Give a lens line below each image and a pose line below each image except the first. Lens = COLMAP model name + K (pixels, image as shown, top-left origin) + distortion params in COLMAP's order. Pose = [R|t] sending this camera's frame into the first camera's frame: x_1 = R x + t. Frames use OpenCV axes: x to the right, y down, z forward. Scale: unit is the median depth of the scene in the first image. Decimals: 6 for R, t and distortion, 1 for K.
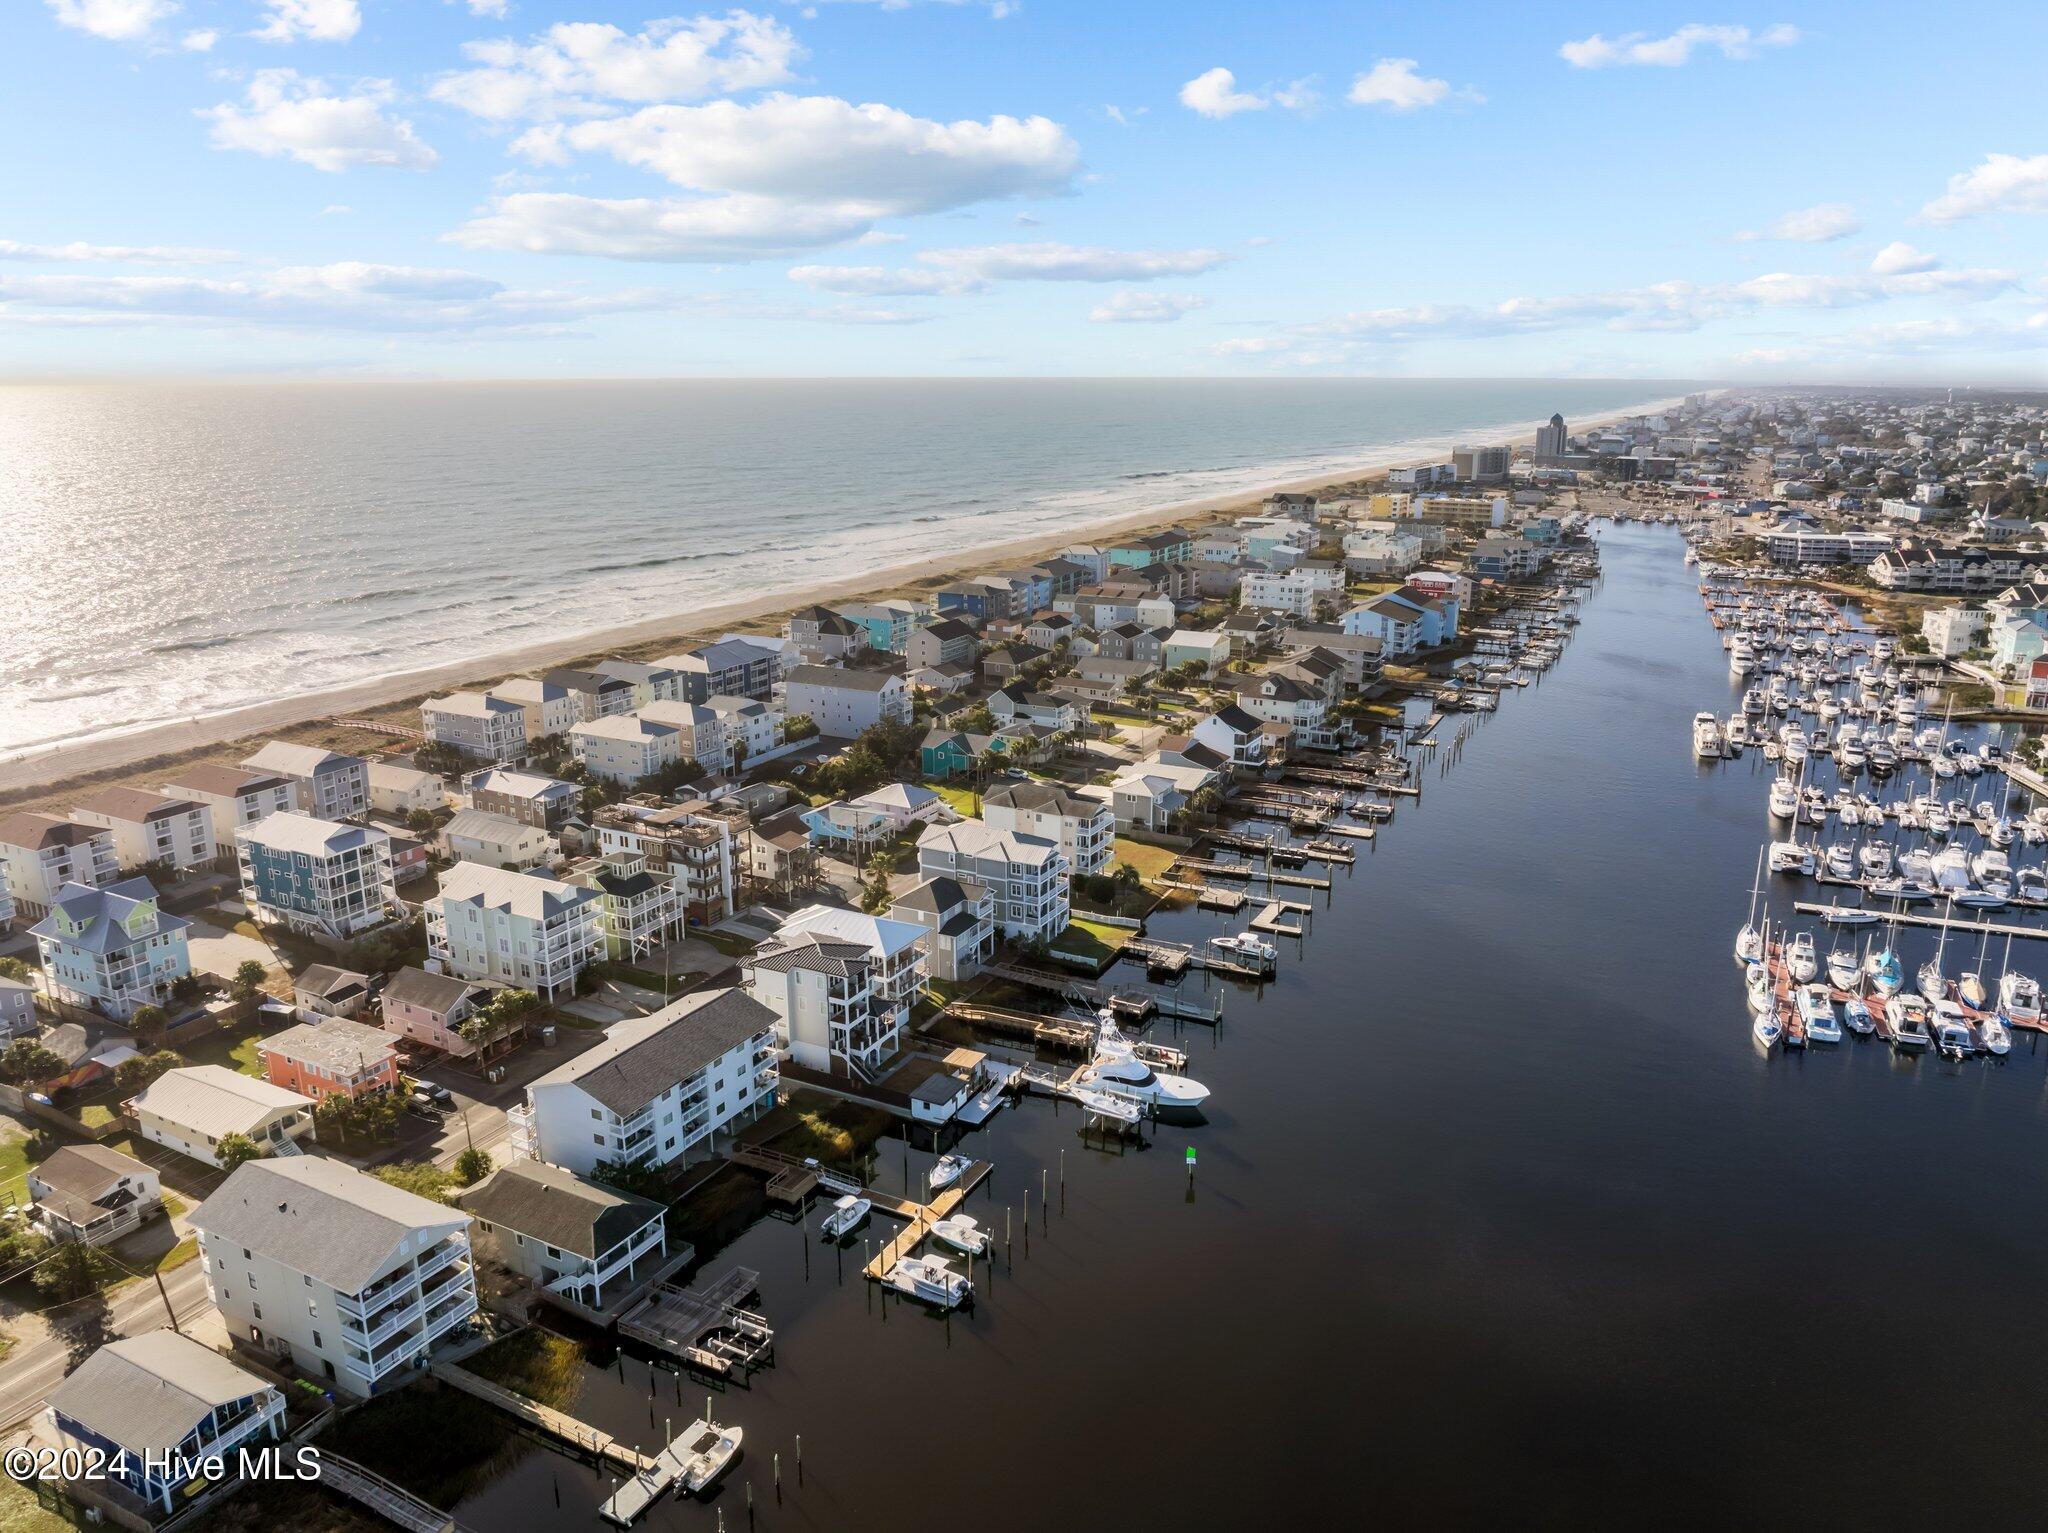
lens RADIAL K [[1456.9, 0, 1024.0], [0, 1456.9, 766.5], [0, 0, 1]] dist [-0.035865, -0.005343]
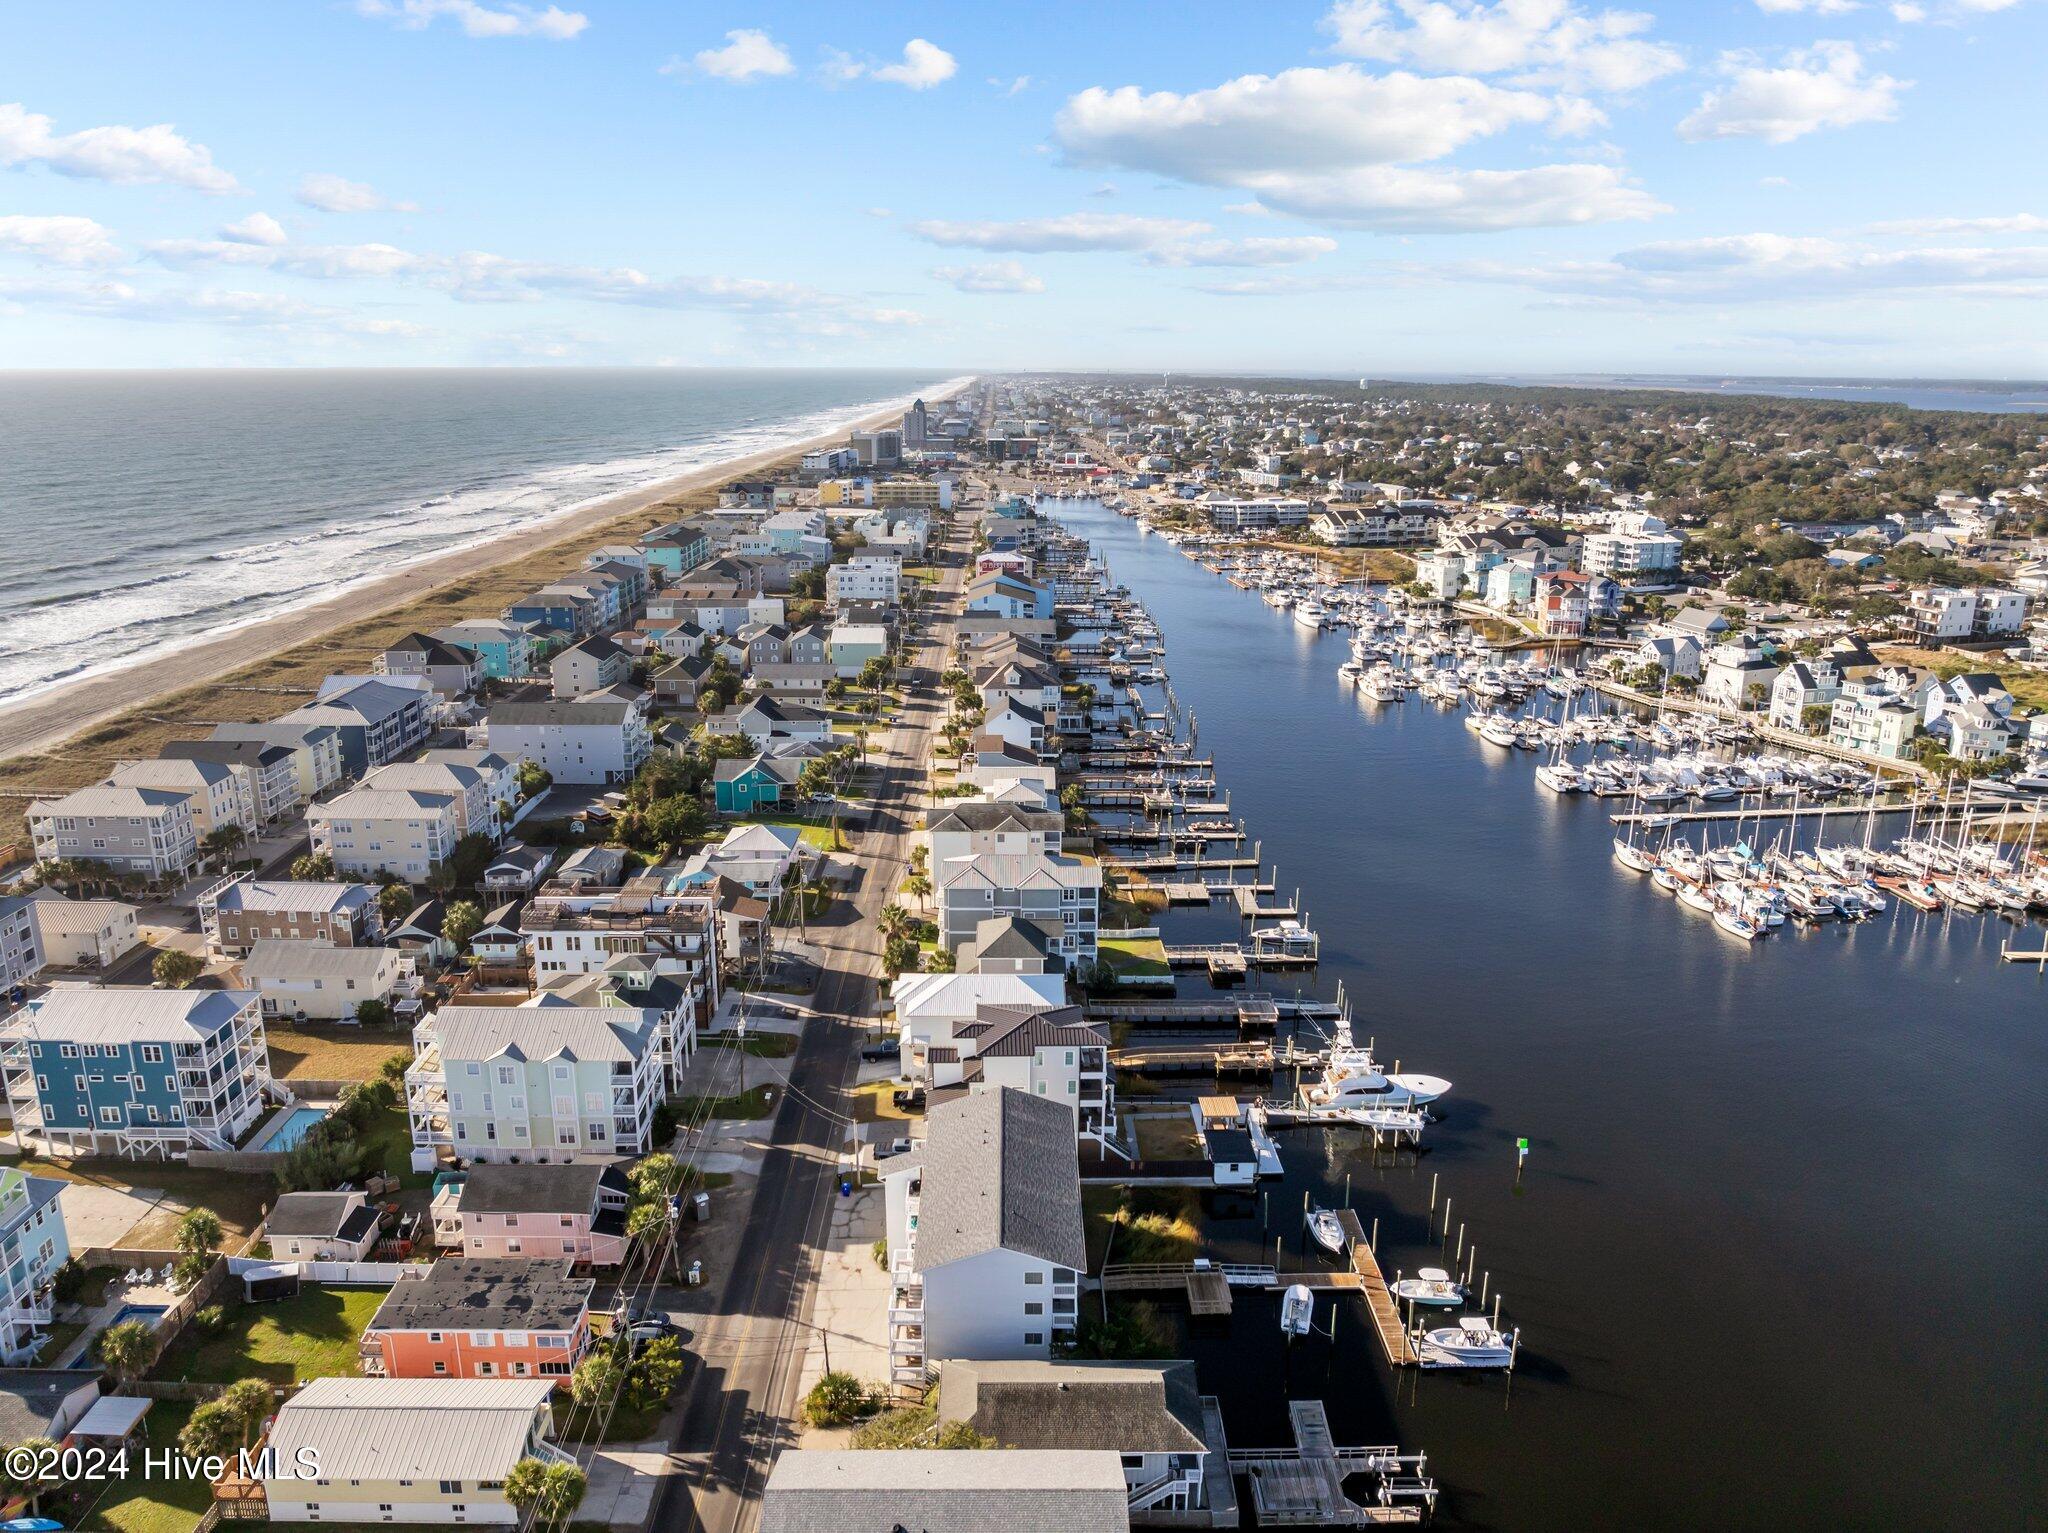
lens RADIAL K [[1463.6, 0, 1024.0], [0, 1463.6, 766.5], [0, 0, 1]] dist [-0.042040, -0.000341]
pose [[0.877889, -0.121207, 0.463270, -0.391403], [0.118875, 0.992315, 0.034356, -0.038104], [-0.463874, 0.024911, 0.885551, 0.186573]]
